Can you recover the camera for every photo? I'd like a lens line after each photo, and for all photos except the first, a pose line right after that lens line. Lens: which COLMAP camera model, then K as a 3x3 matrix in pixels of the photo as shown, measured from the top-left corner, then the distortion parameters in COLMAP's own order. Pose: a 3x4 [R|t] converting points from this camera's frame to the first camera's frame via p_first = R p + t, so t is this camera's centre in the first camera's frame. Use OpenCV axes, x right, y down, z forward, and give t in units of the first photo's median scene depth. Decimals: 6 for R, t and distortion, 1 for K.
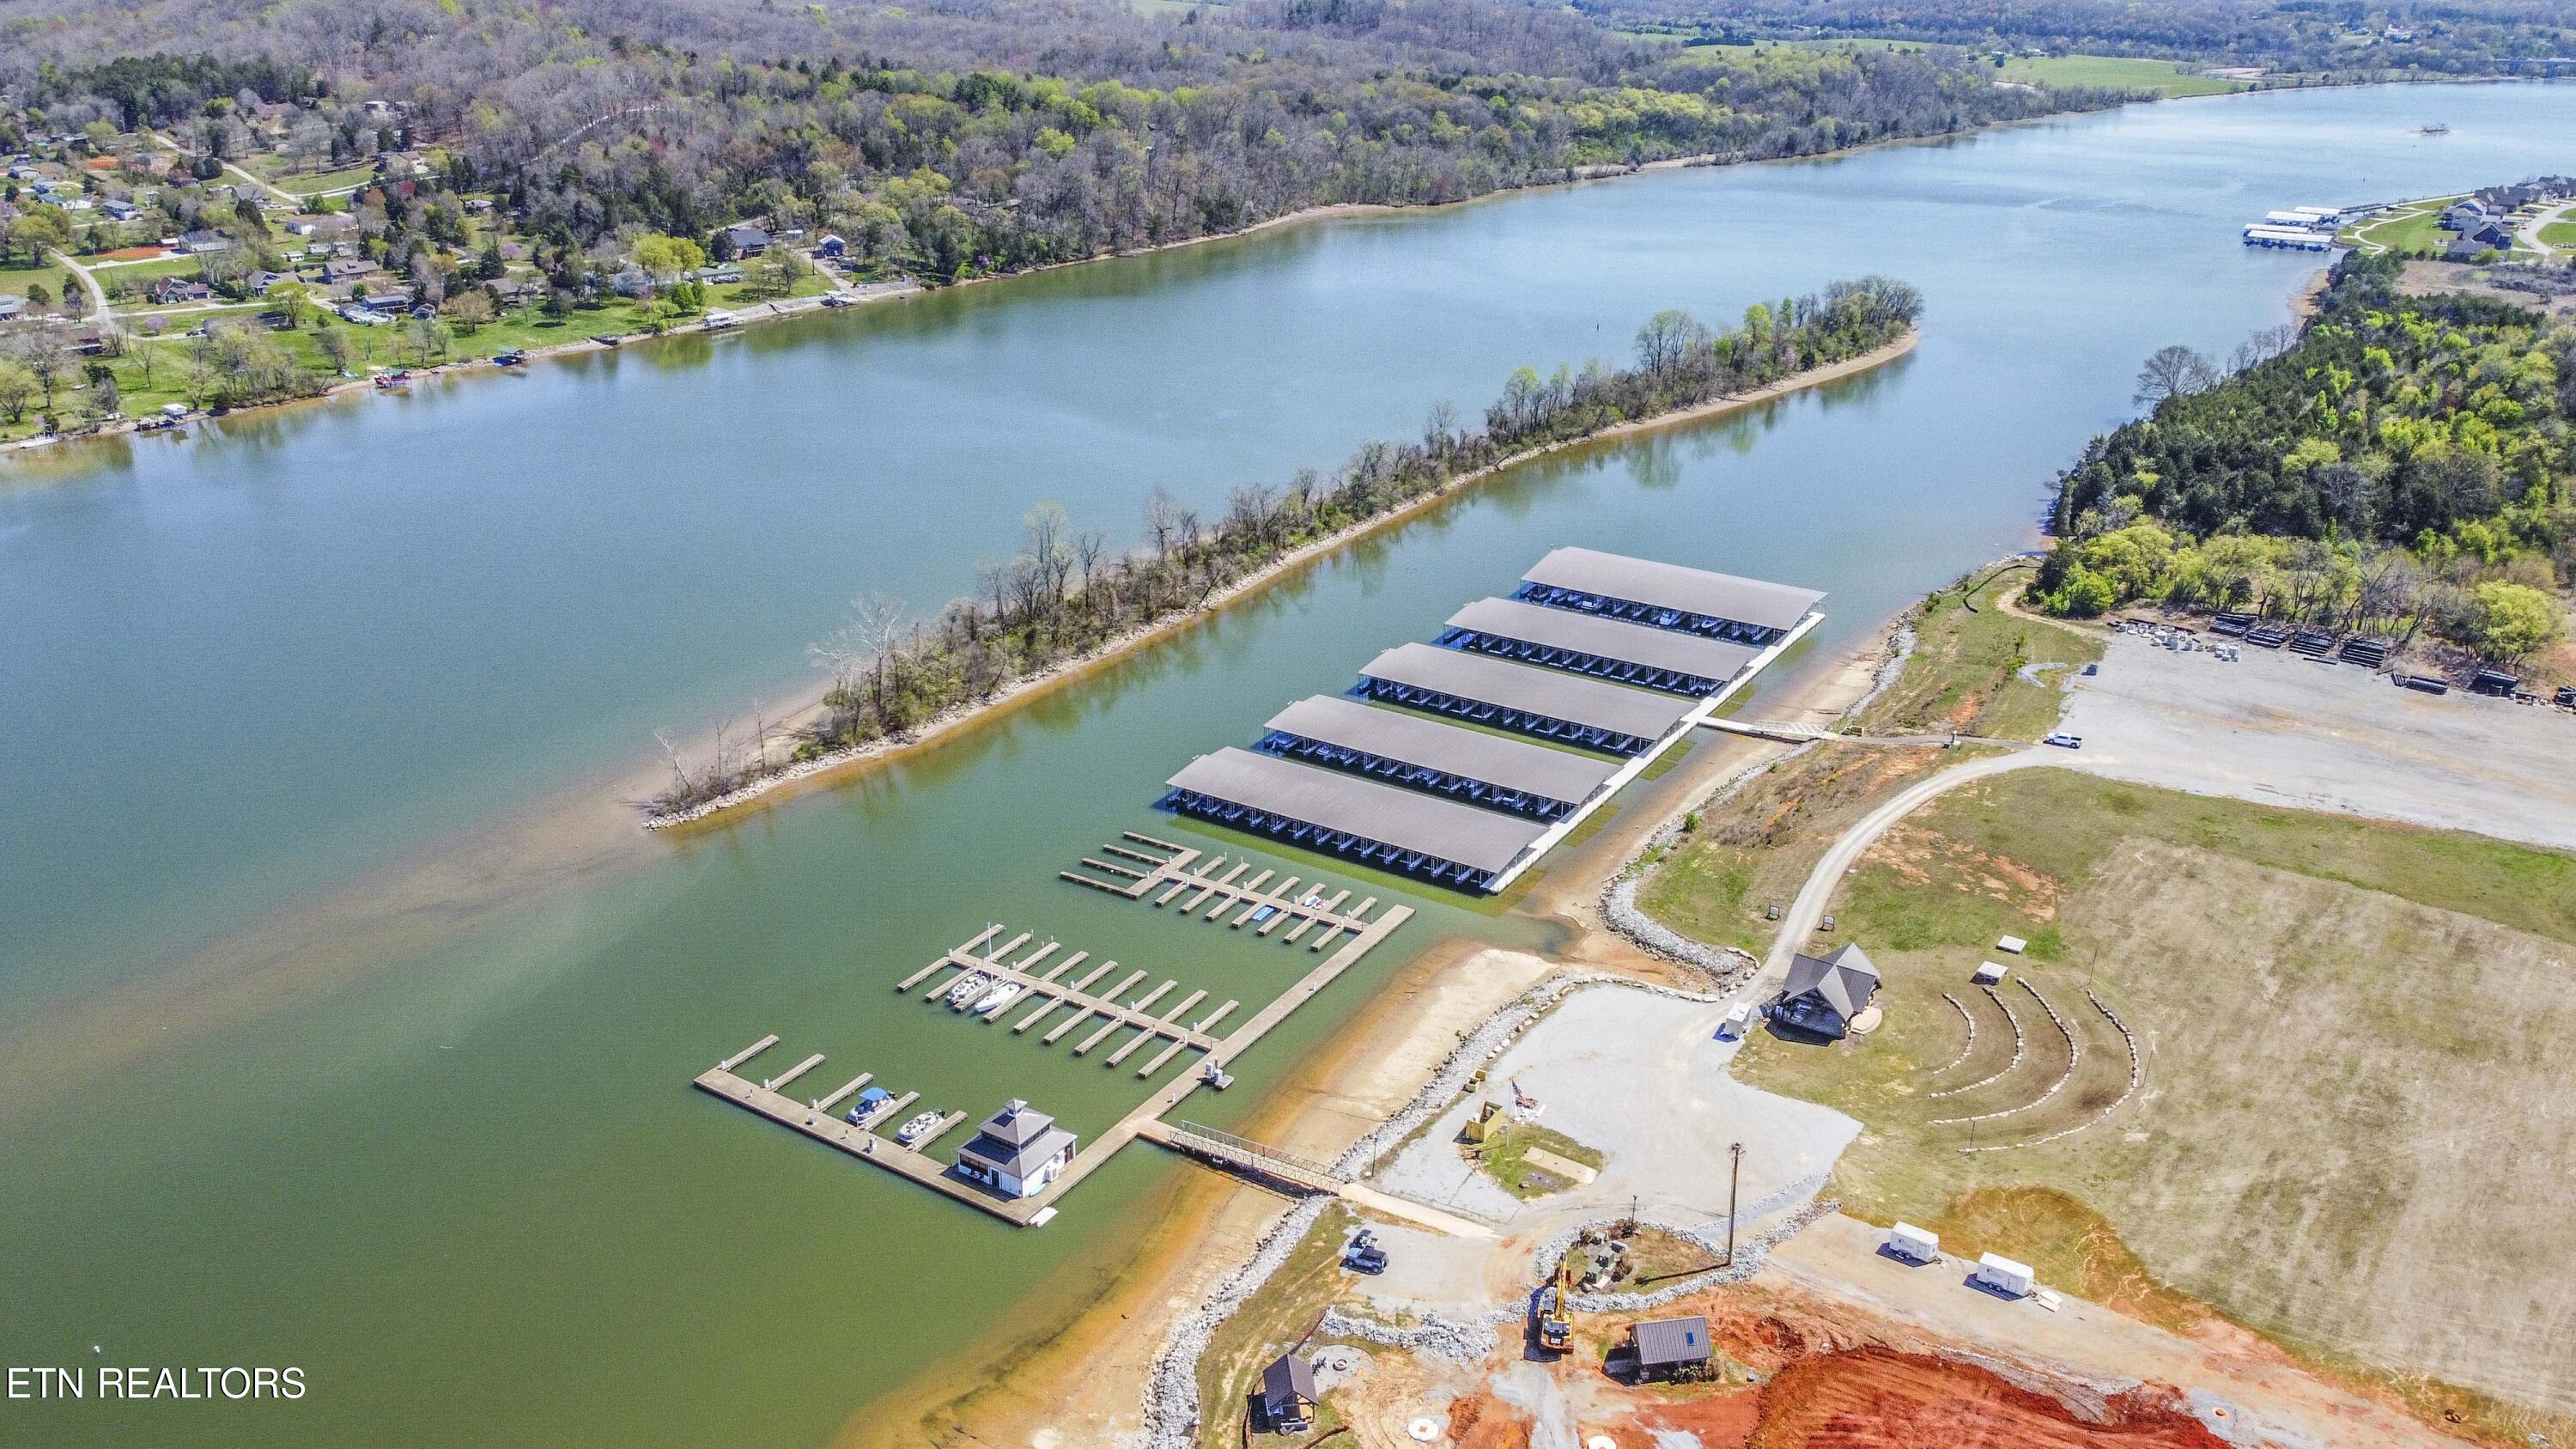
lens RADIAL K [[1953.8, 0, 1280.1], [0, 1953.8, 733.0], [0, 0, 1]] dist [0.006775, -0.007326]
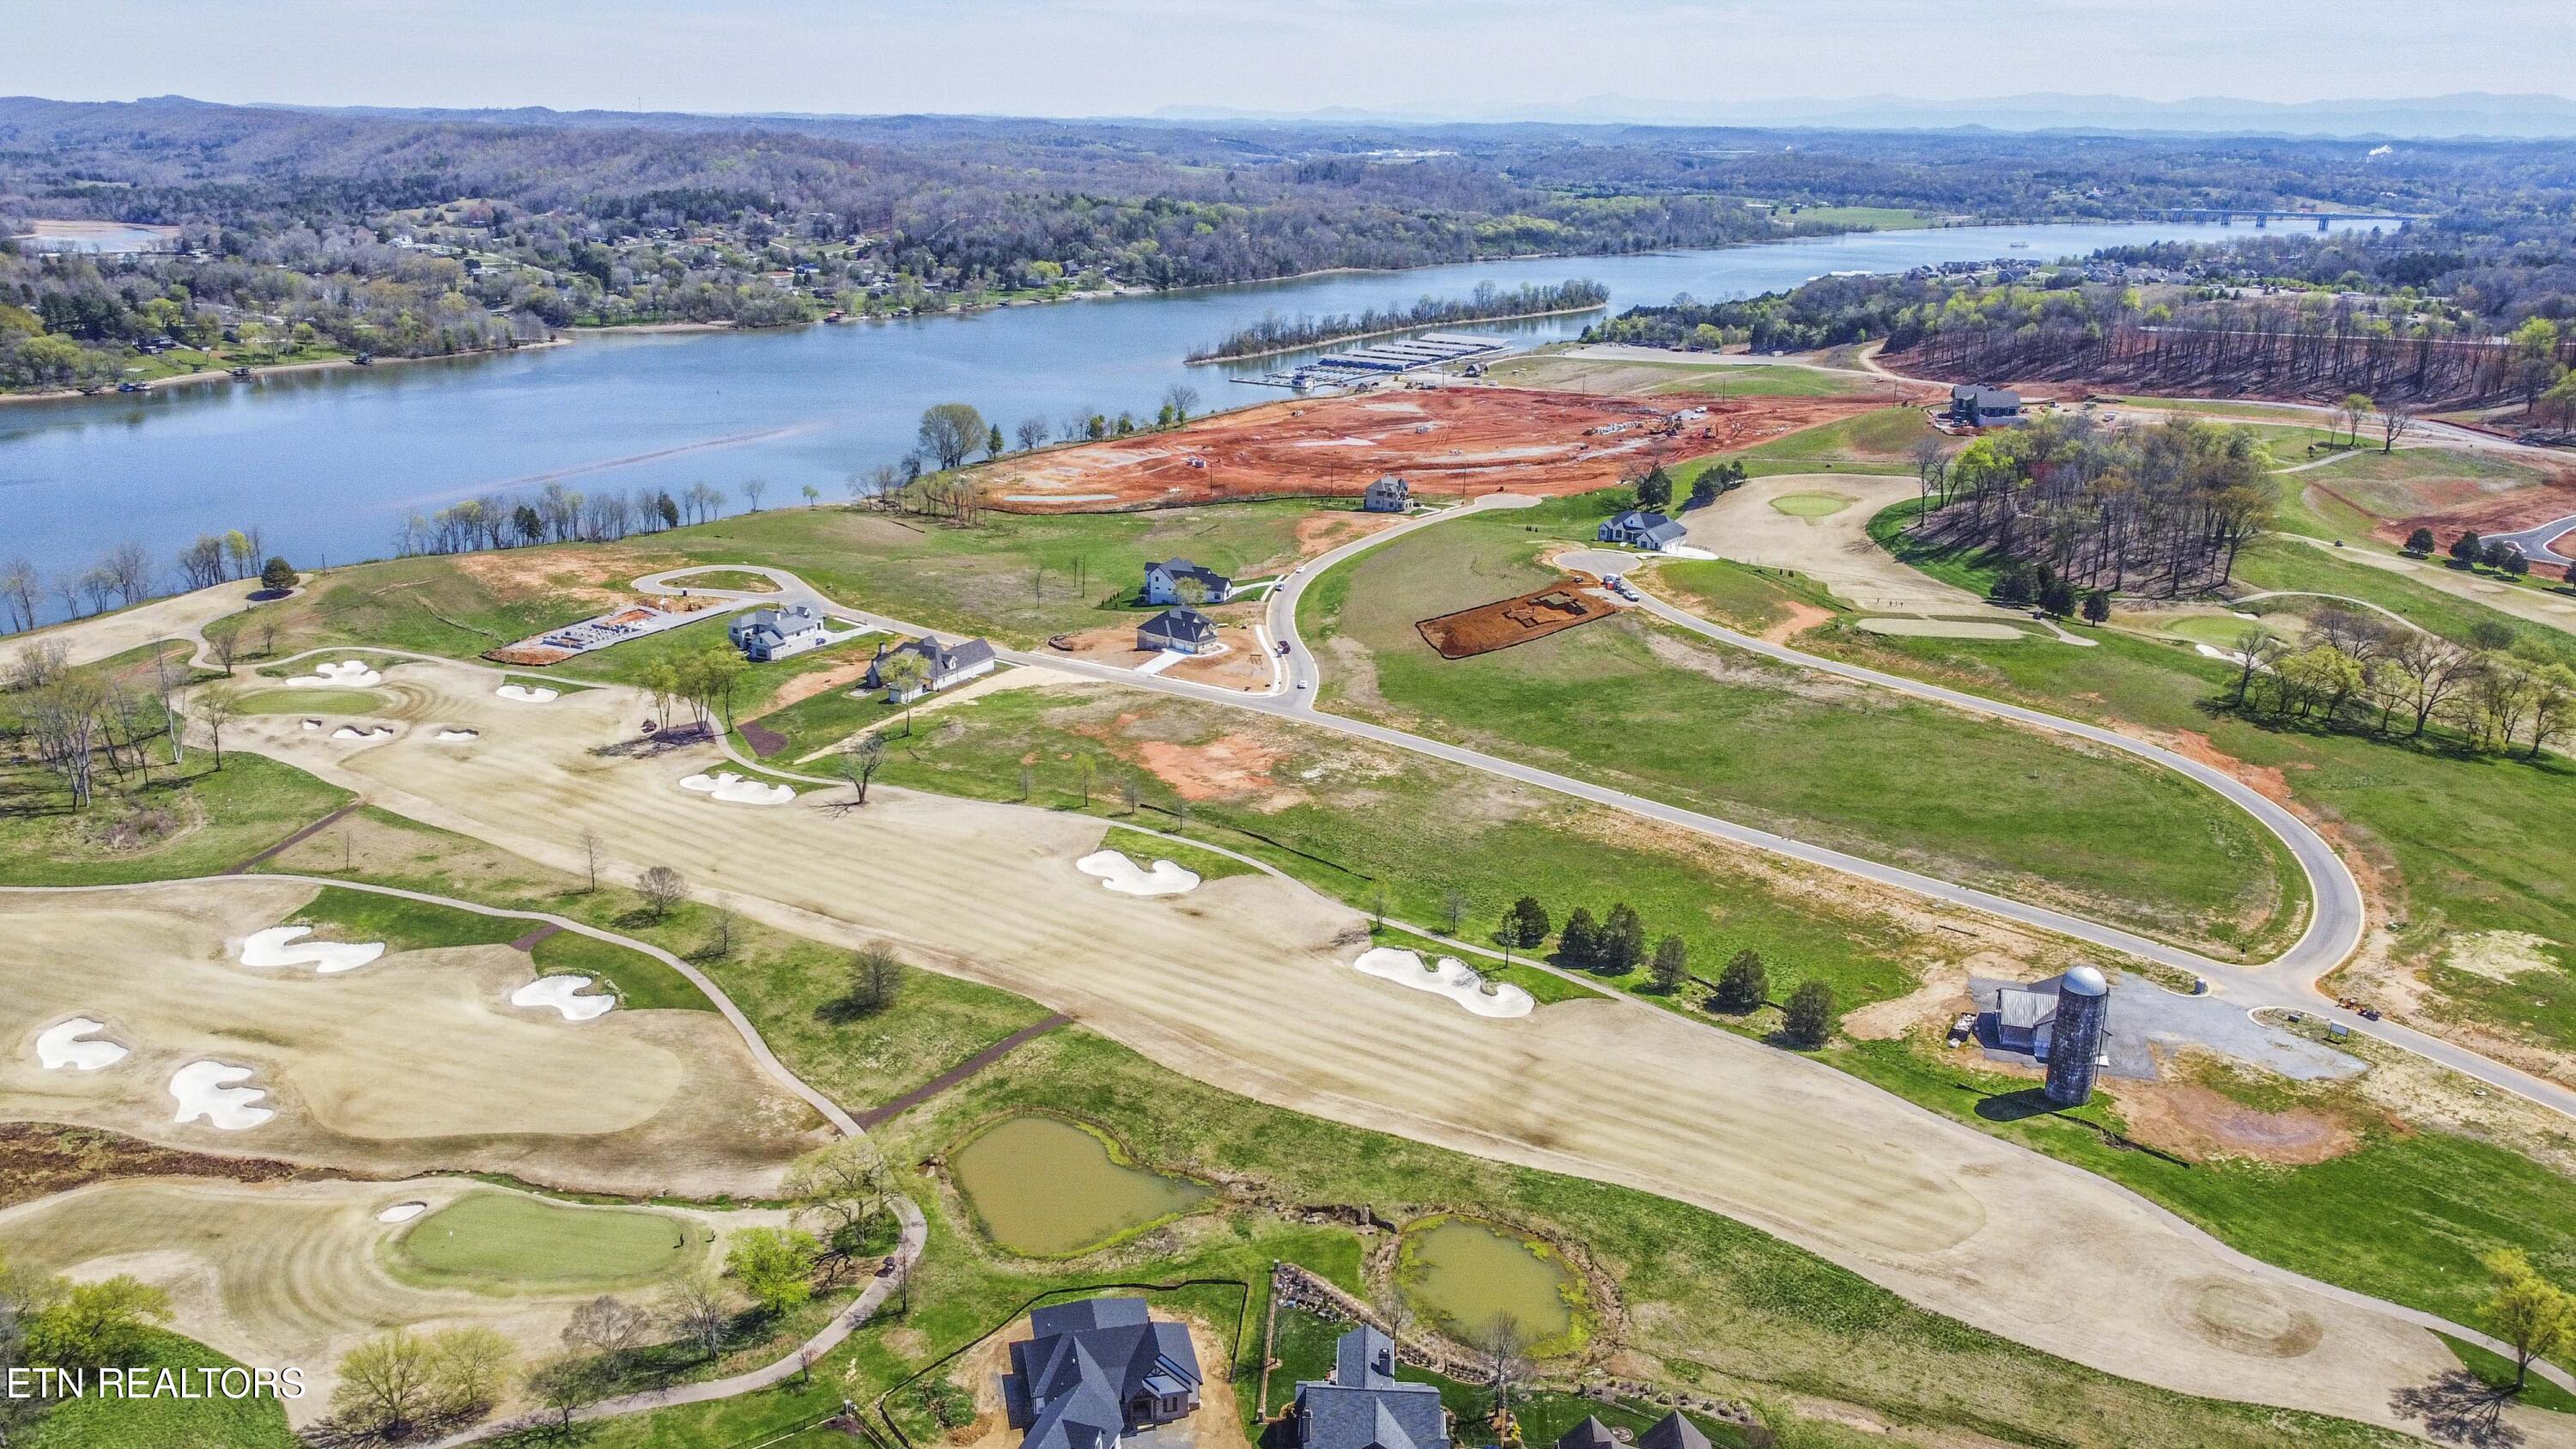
lens RADIAL K [[1940.0, 0, 1286.5], [0, 1940.0, 747.1], [0, 0, 1]] dist [0.015317, -0.013986]
pose [[0.999853, 0.000309, 0.017152, -0.093302], [0.000904, 0.997501, -0.070640, 0.528420], [-0.017131, 0.070645, 0.997354, -1.361074]]
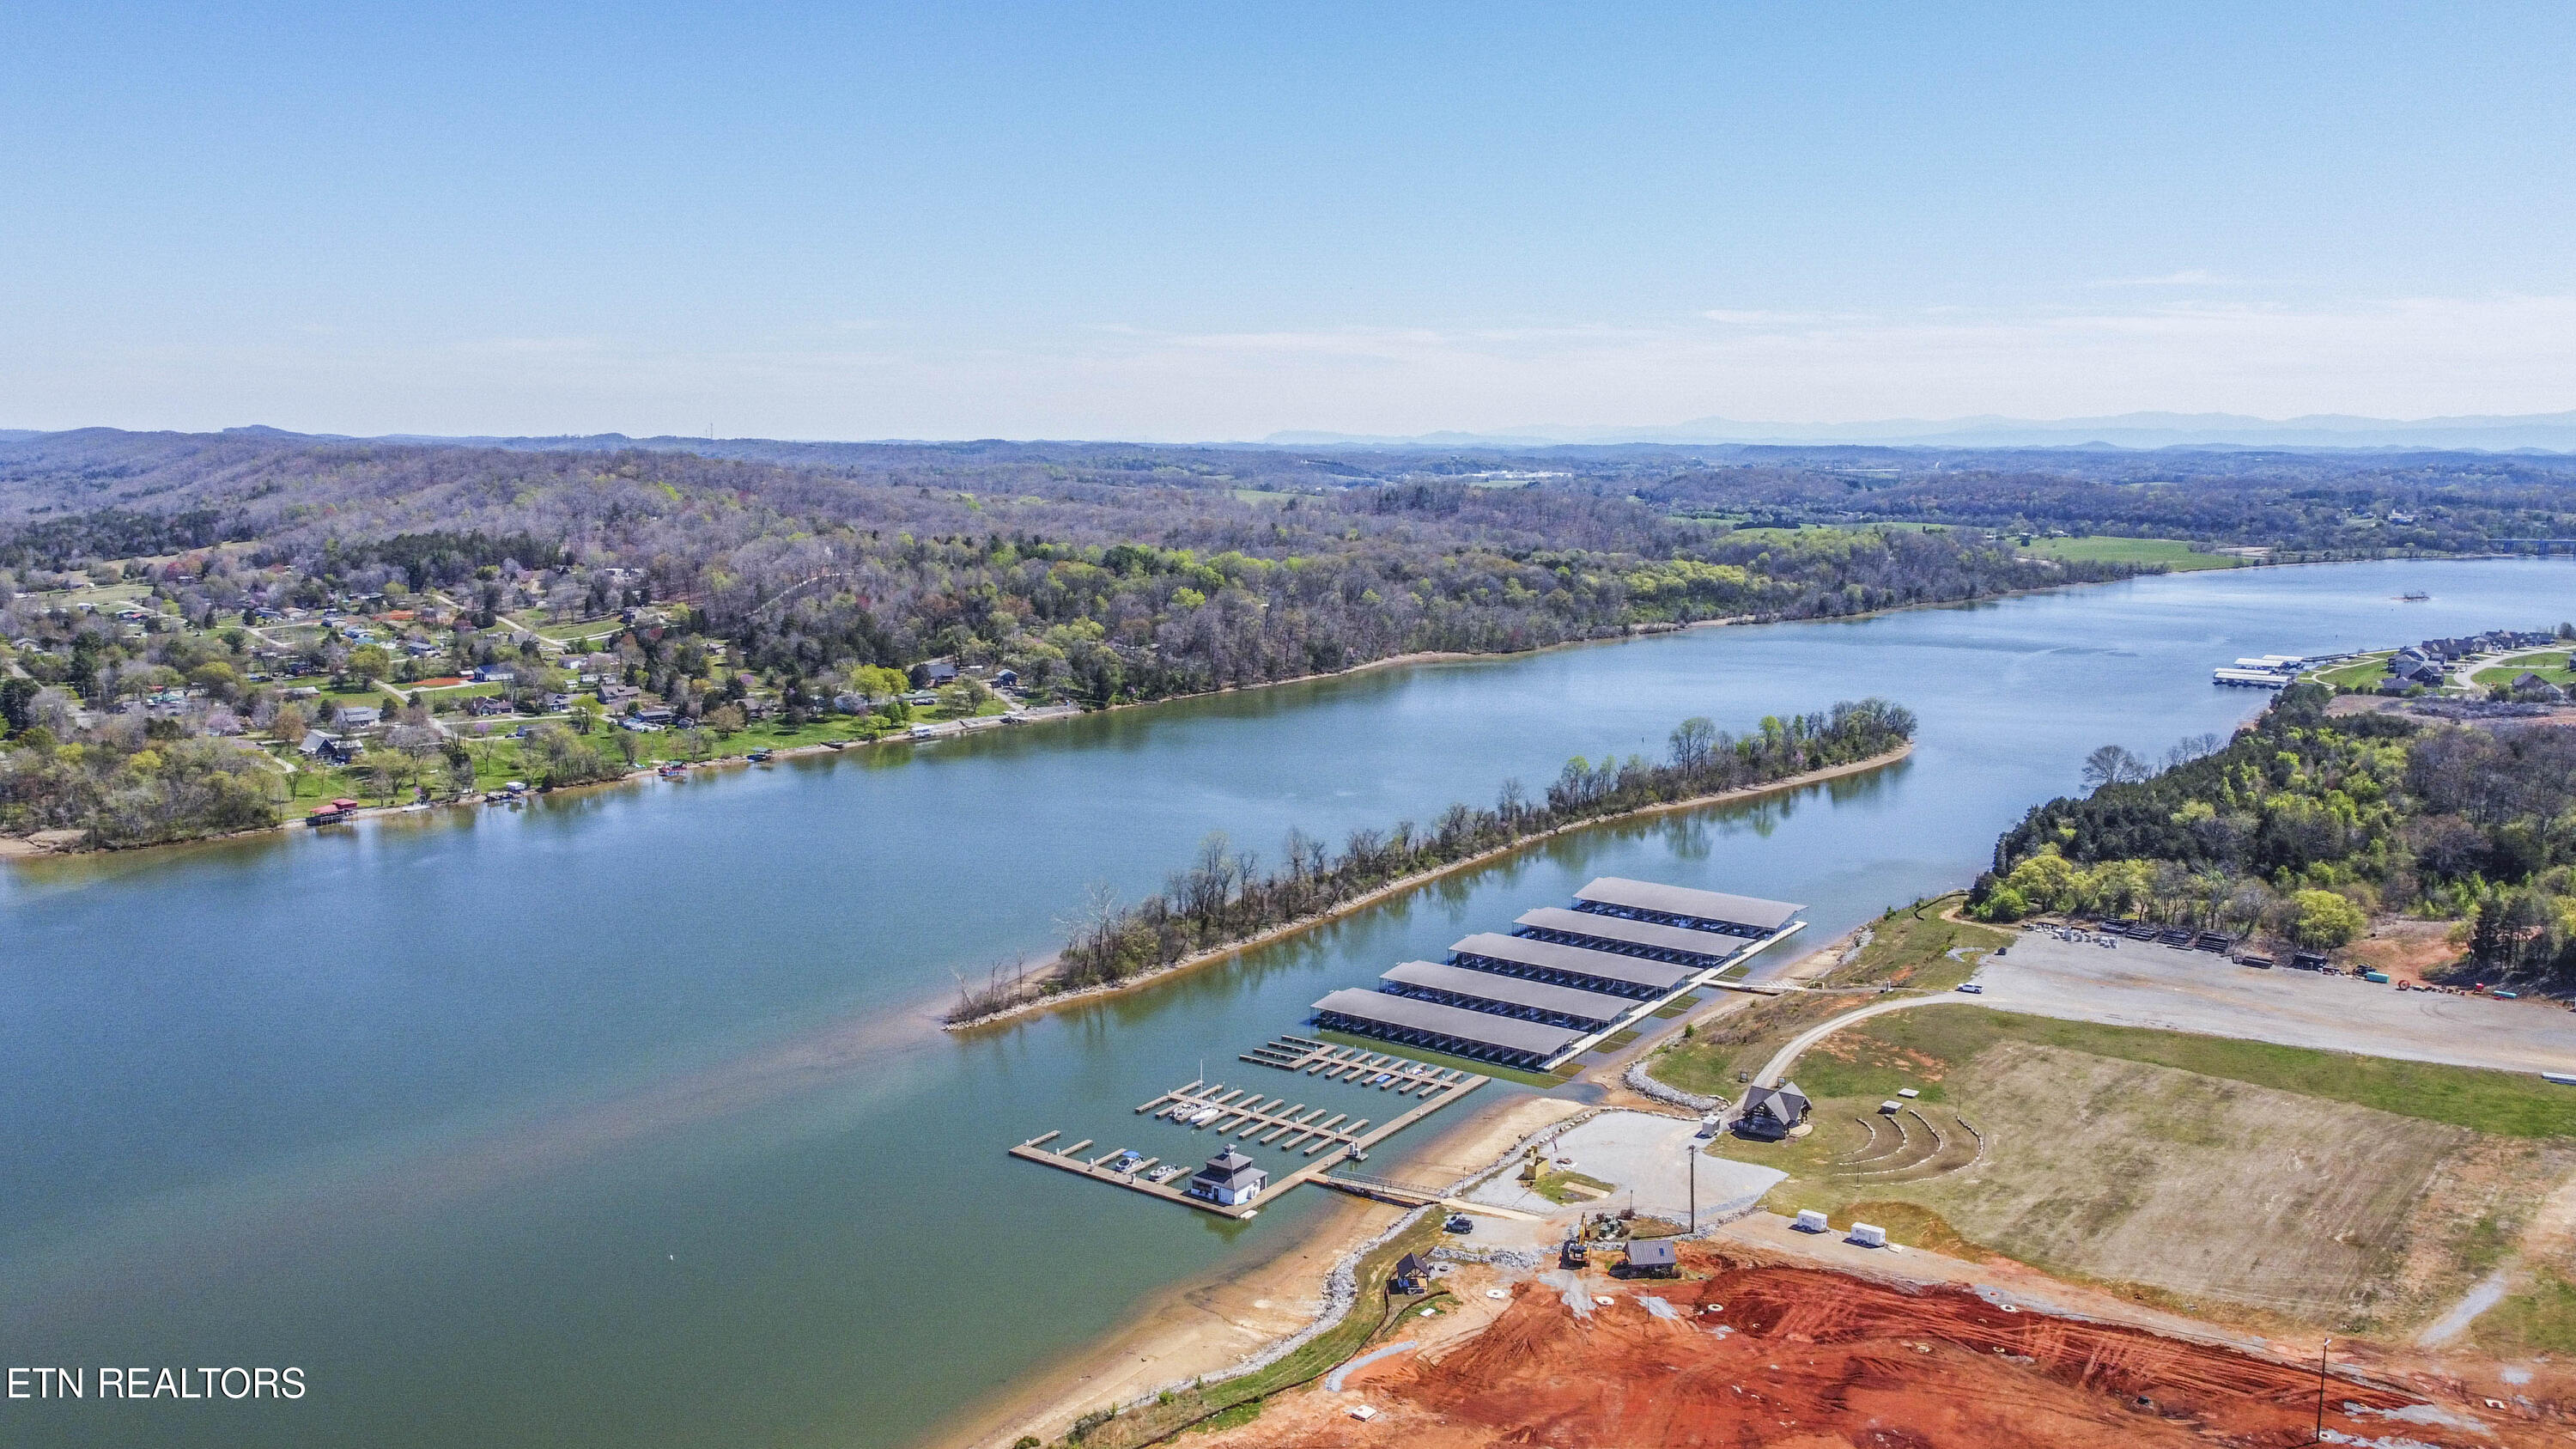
lens RADIAL K [[1946.1, 0, 1288.0], [0, 1946.1, 724.5], [0, 0, 1]] dist [0.032318, -0.047376]
pose [[0.999236, 0.003034, -0.038966, -0.010801], [-0.012223, 0.971234, -0.237814, 0.081708], [0.037124, 0.238109, 0.970529, -0.200650]]
